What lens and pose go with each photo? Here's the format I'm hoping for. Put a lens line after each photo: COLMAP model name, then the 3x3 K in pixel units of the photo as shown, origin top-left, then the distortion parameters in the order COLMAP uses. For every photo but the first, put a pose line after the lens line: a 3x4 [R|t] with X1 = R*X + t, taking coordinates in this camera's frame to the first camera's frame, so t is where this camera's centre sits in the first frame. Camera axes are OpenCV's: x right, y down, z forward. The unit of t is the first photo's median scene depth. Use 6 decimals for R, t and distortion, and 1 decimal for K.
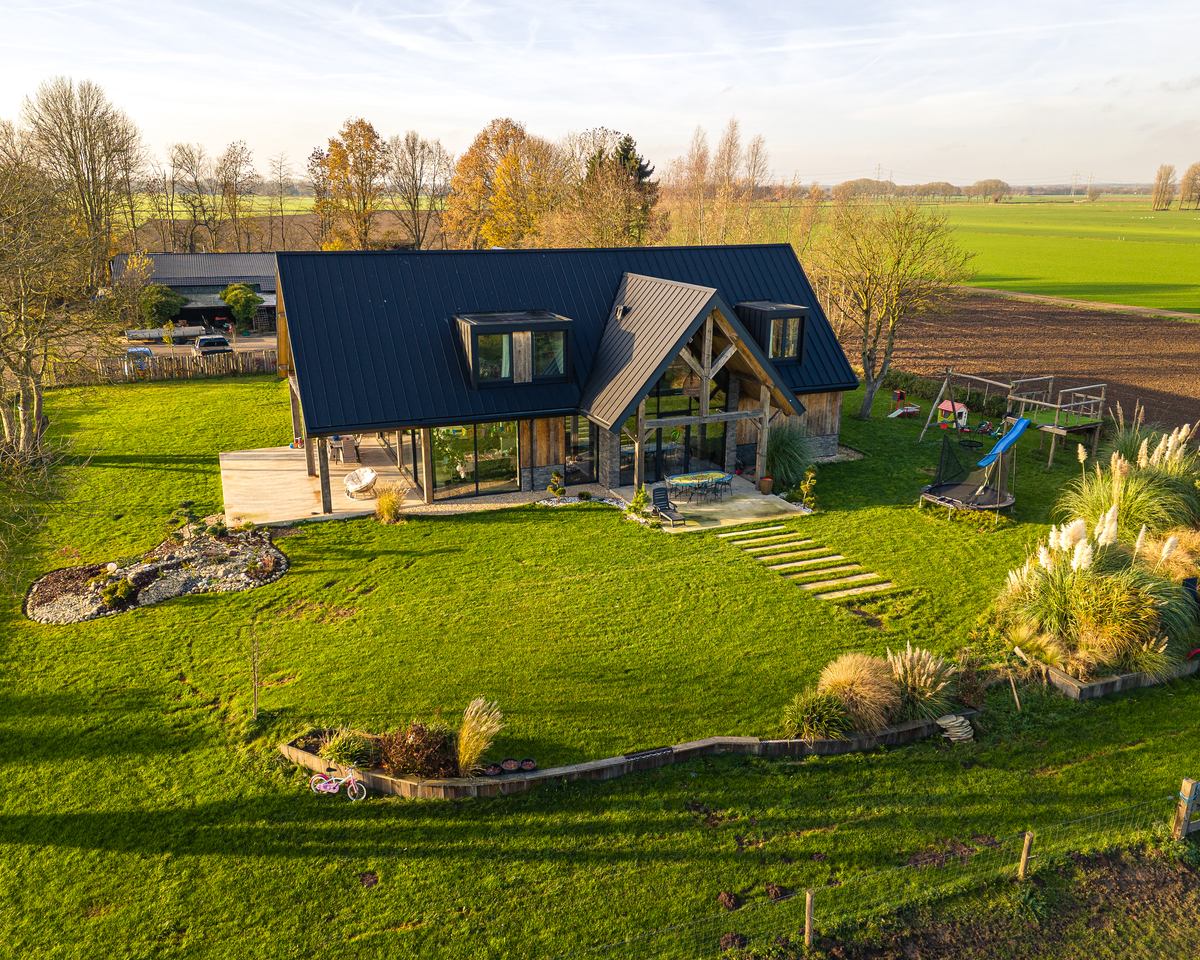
lens RADIAL K [[900.0, 0, 600.0], [0, 900.0, 480.0], [0, 0, 1]] dist [0.038093, -0.003980]
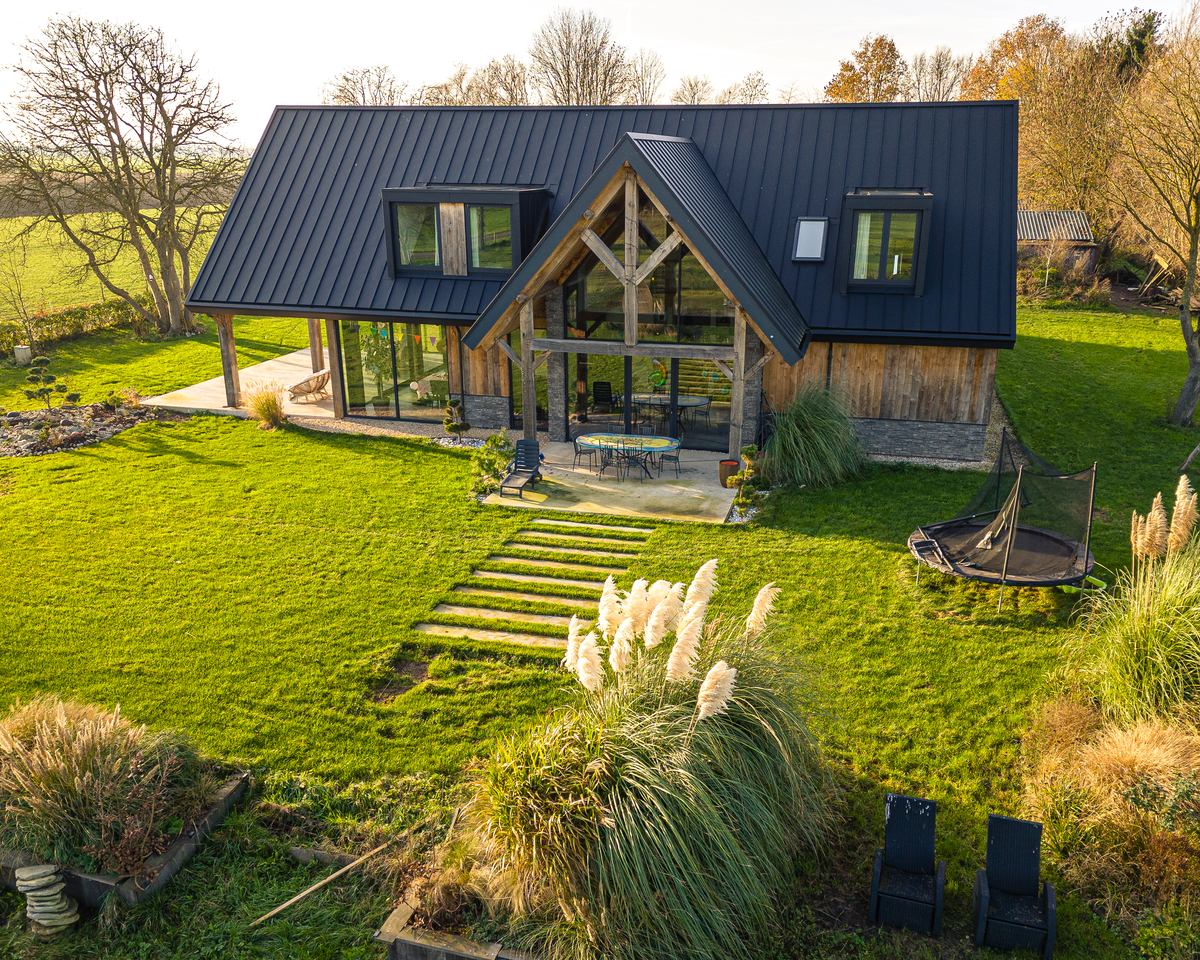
lens RADIAL K [[1004.7, 0, 600.0], [0, 1004.7, 480.0], [0, 0, 1]] dist [0.039883, -0.006868]
pose [[0.812473, 0.179768, -0.554591, 0.534233], [-0.176433, 0.982483, 0.059993, -0.015556], [0.555661, 0.049106, 0.829958, 0.422022]]
